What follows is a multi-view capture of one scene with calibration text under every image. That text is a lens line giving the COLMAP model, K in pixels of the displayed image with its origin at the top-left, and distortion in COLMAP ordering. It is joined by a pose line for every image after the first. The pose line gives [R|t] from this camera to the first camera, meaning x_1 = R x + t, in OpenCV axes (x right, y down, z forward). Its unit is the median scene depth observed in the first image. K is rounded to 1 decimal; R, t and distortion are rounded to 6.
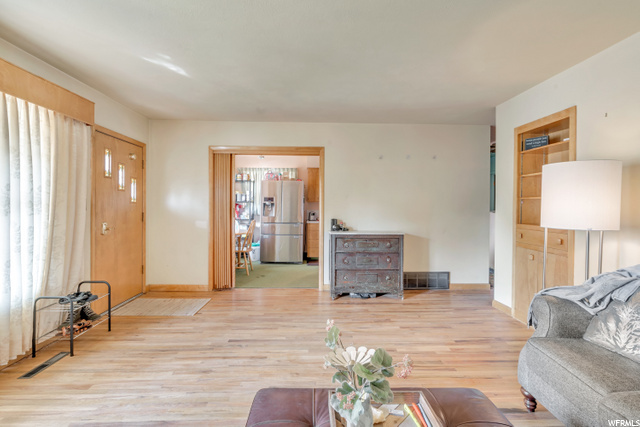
lens RADIAL K [[296.8, 0, 320.0], [0, 296.8, 213.5], [0, 0, 1]] dist [-0.004491, -0.000790]
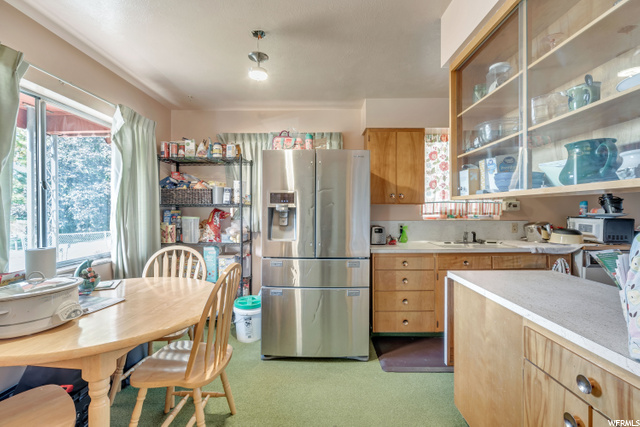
lens RADIAL K [[296.8, 0, 320.0], [0, 296.8, 213.5], [0, 0, 1]] dist [-0.004491, -0.000790]
pose [[0.998743, -0.005716, -0.049795, -0.092796], [0.005195, 0.999930, -0.010600, -0.020646], [0.049853, 0.010328, 0.998703, 0.551351]]
